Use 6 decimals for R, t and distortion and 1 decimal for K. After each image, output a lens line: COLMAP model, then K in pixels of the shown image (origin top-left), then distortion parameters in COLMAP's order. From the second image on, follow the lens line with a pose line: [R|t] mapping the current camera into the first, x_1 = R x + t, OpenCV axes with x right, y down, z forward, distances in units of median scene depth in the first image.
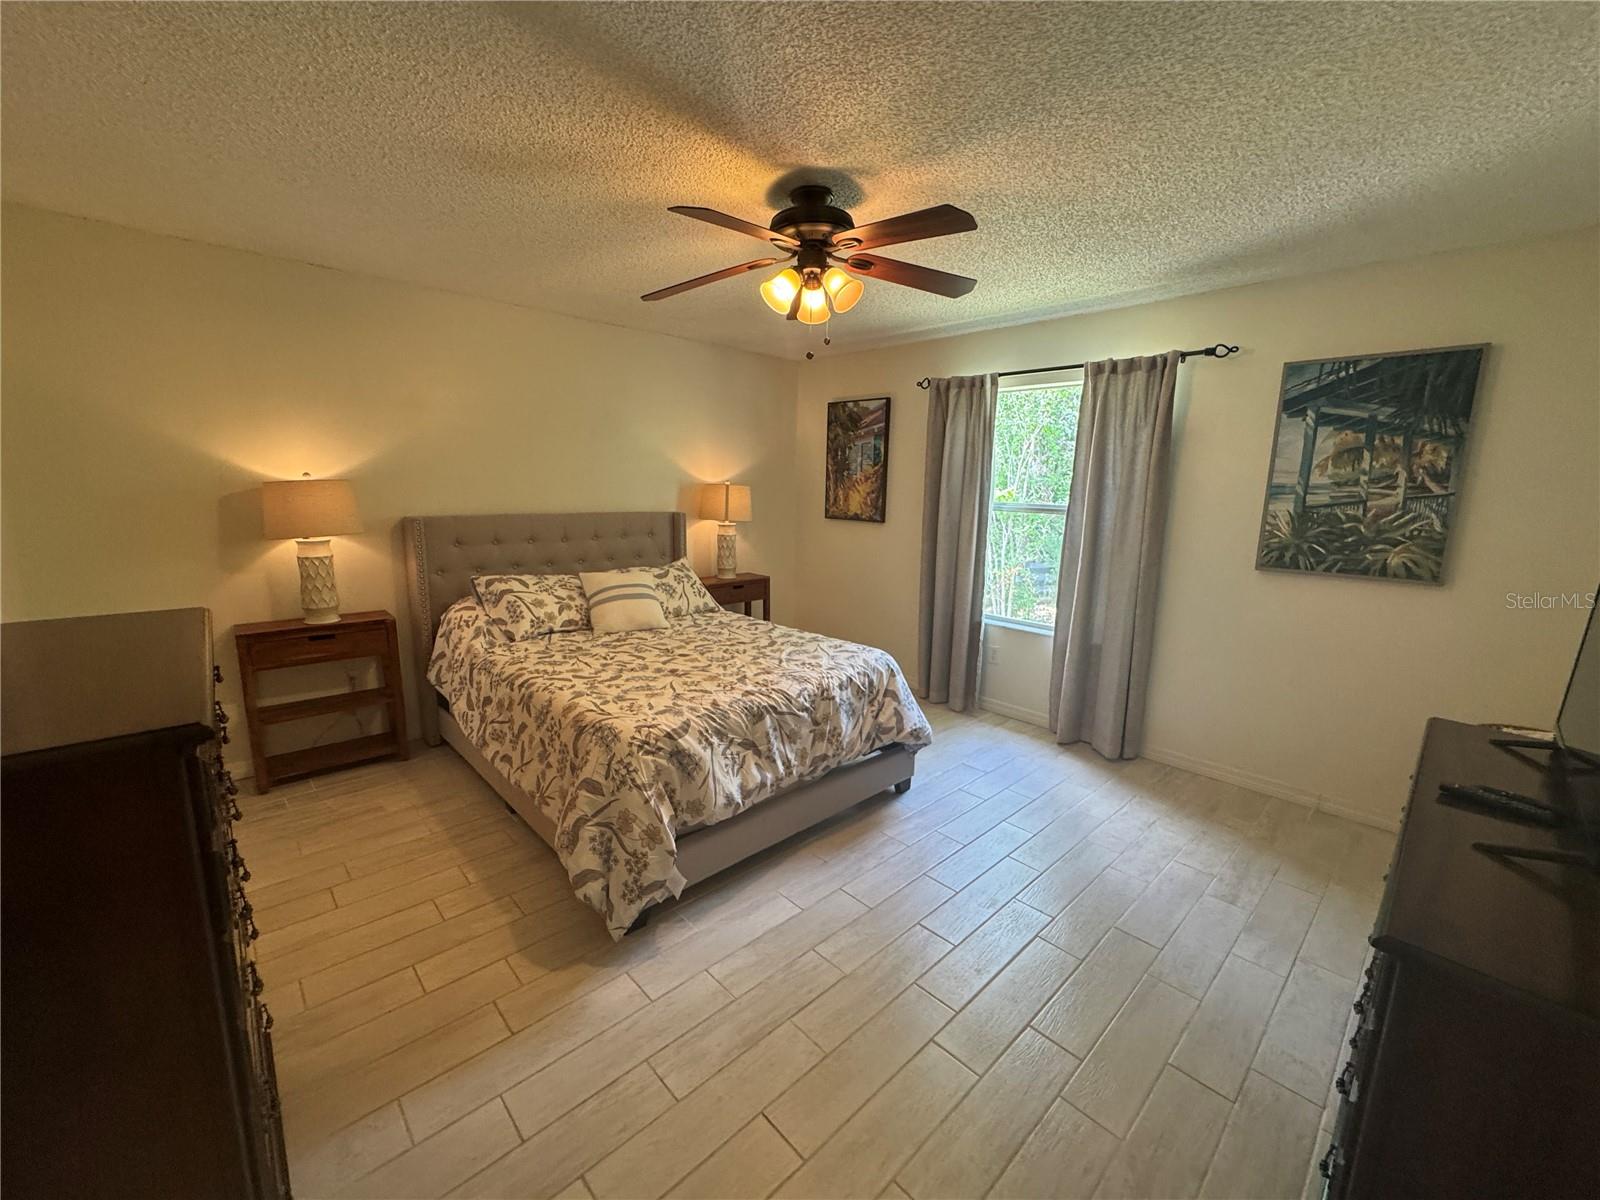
lens RADIAL K [[639.1, 0, 790.7], [0, 639.1, 594.0], [0, 0, 1]] dist [-0.002611, 0.000467]
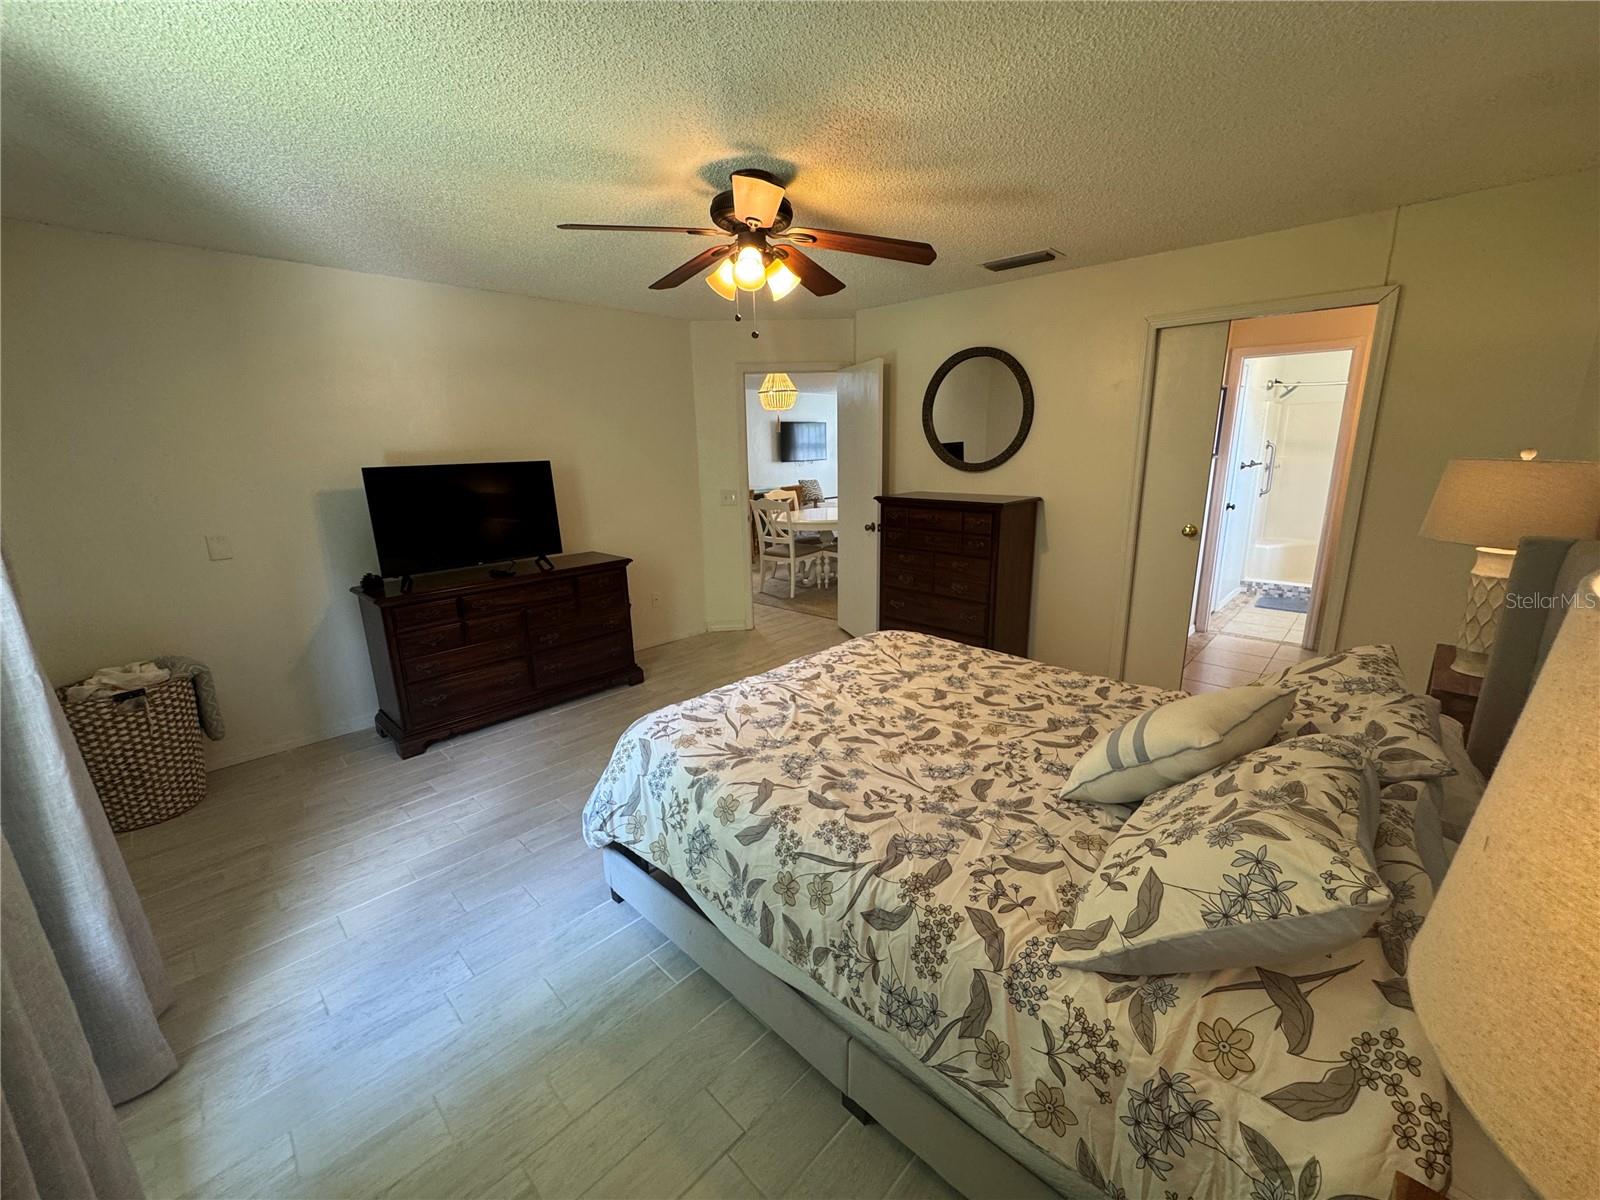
lens RADIAL K [[639.1, 0, 801.3], [0, 639.1, 599.0], [0, 0, 1]] dist [-0.002611, 0.000467]
pose [[-0.997750, 0.012296, -0.065913, 0.023006], [-0.014944, 0.917536, 0.397372, -0.298887], [0.065363, 0.397463, -0.915287, 1.622355]]
